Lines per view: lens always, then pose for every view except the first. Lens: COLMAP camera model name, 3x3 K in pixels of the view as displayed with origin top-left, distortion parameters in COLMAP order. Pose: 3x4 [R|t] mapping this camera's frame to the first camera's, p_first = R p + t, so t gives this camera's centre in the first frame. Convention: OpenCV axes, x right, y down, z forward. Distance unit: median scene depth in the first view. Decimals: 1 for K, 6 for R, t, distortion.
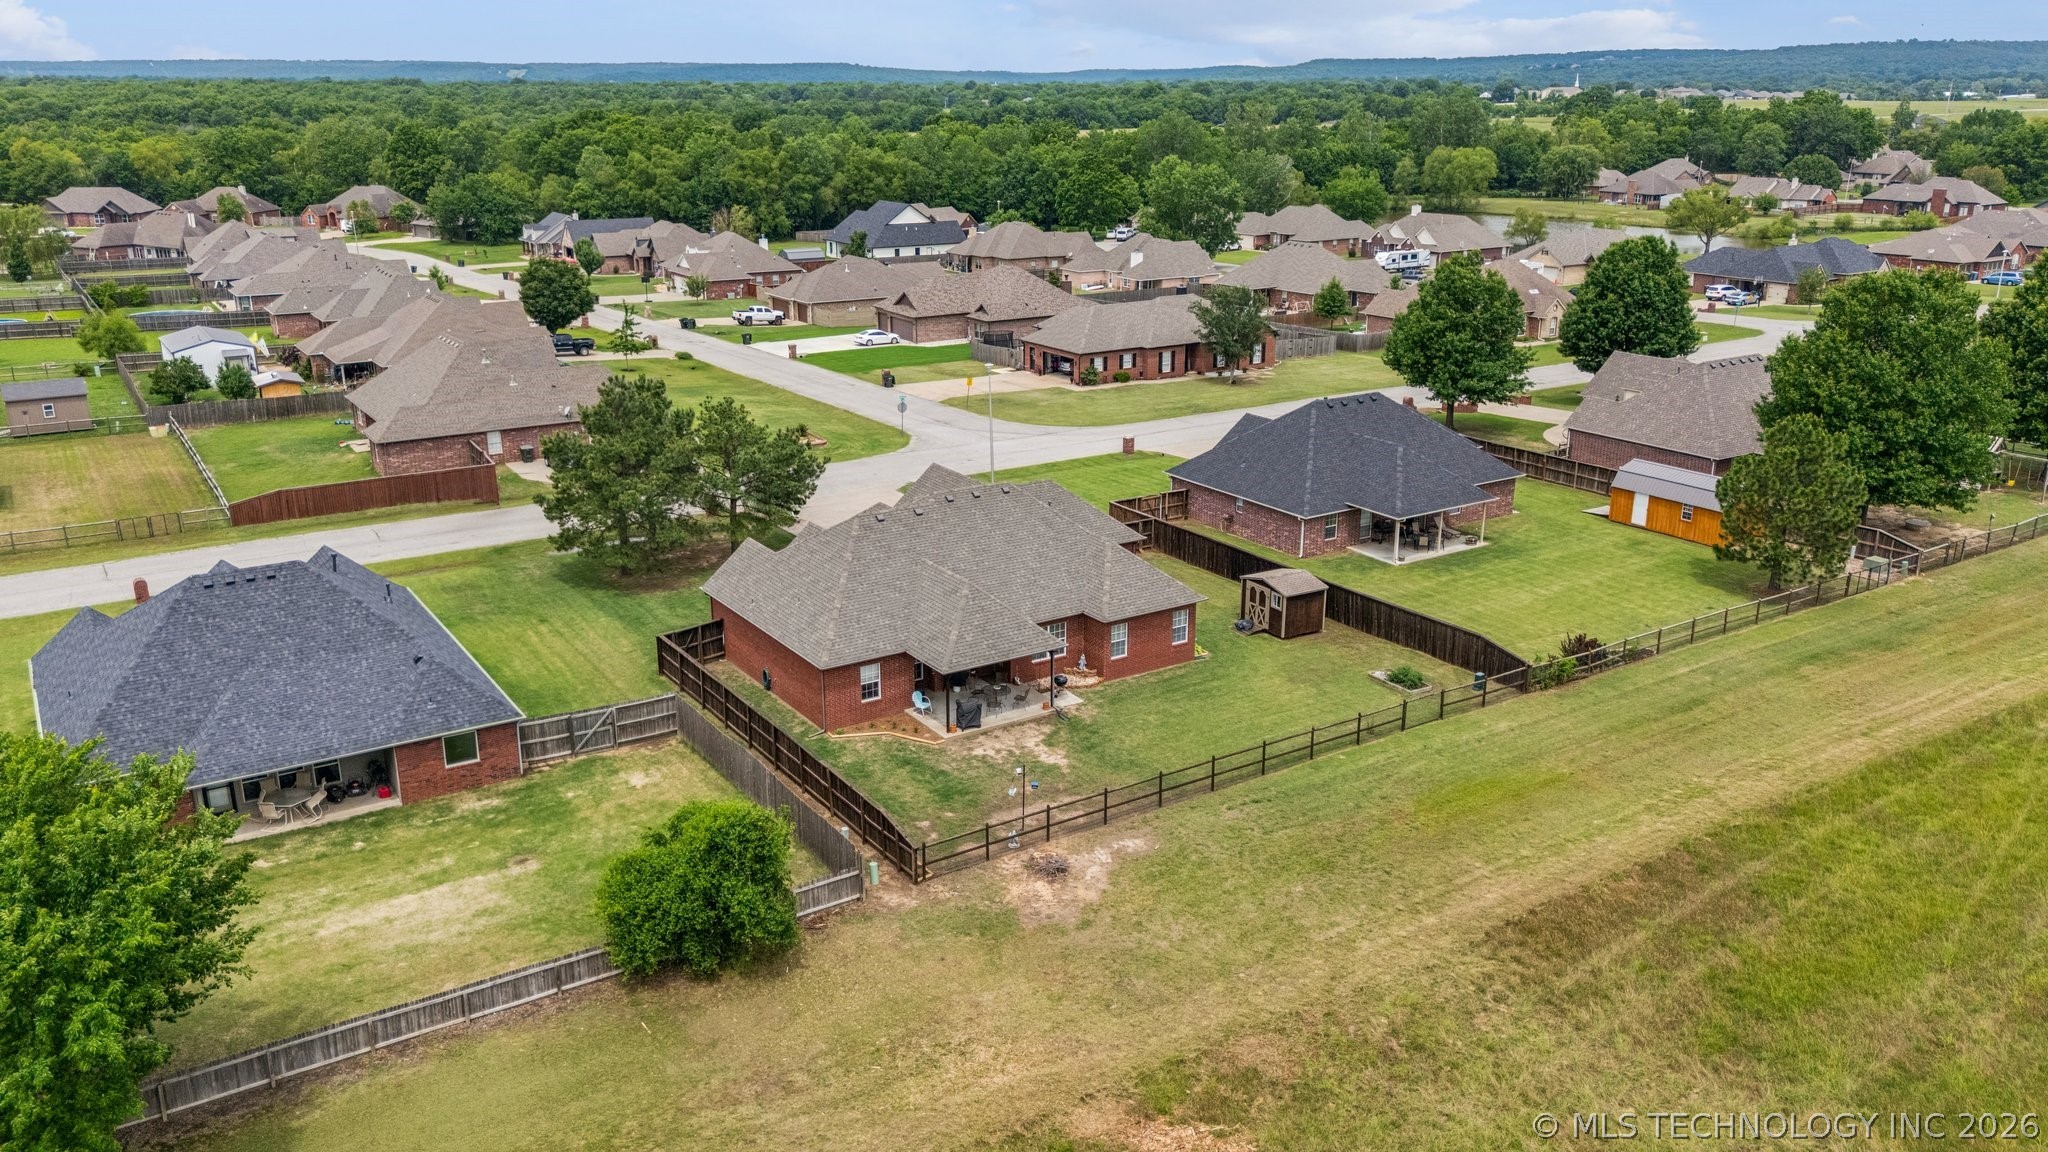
lens RADIAL K [[1489.8, 0, 1039.3], [0, 1489.8, 587.1], [0, 0, 1]] dist [0.011977, 0.000279]
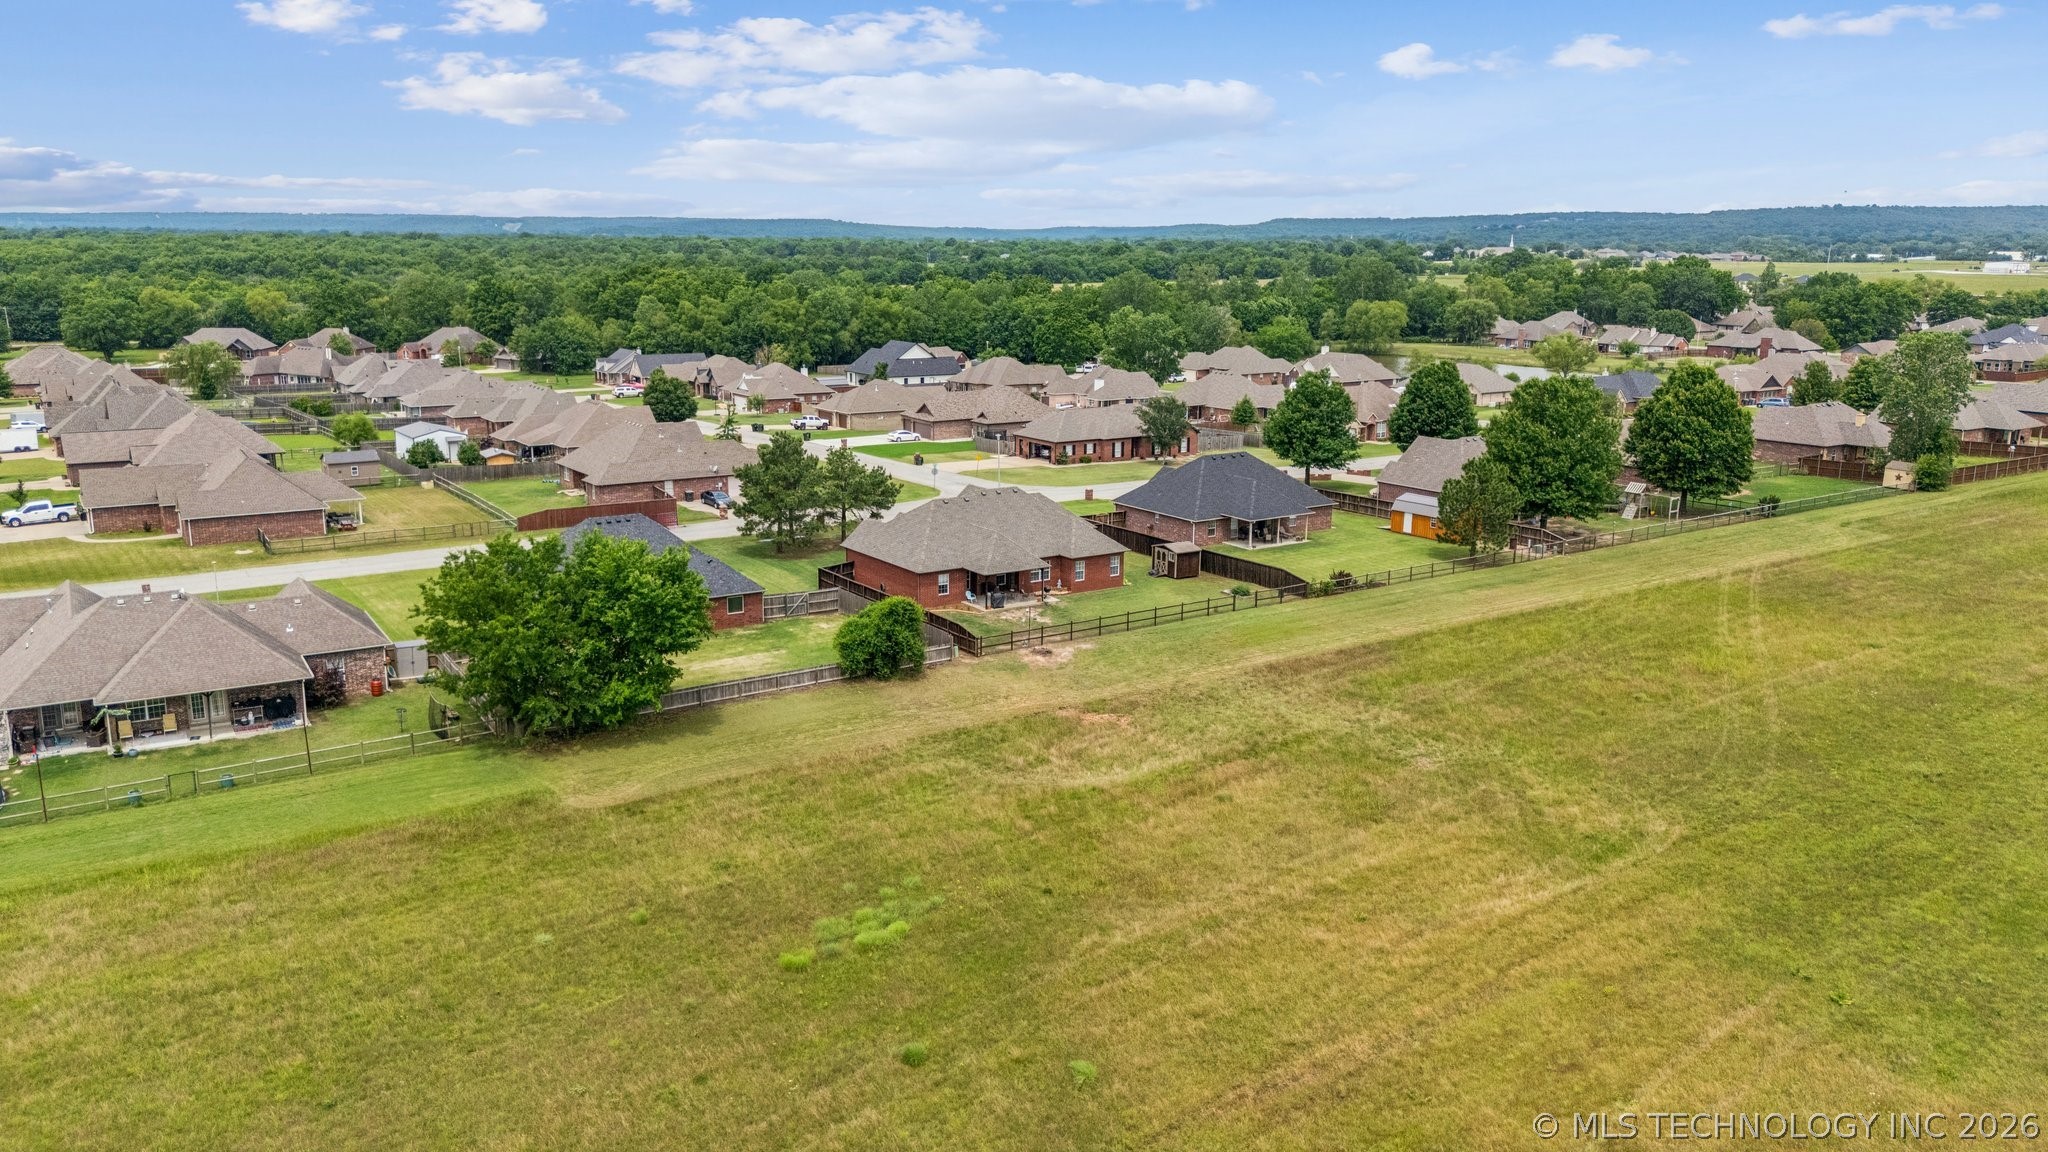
lens RADIAL K [[1489.8, 0, 1013.5], [0, 1489.8, 569.7], [0, 0, 1]] dist [0.011977, 0.000279]
pose [[0.999983, 0.005530, 0.001658, -0.010816], [-0.005322, 0.994312, -0.106377, 0.085400], [-0.002237, 0.106366, 0.994324, -0.292132]]
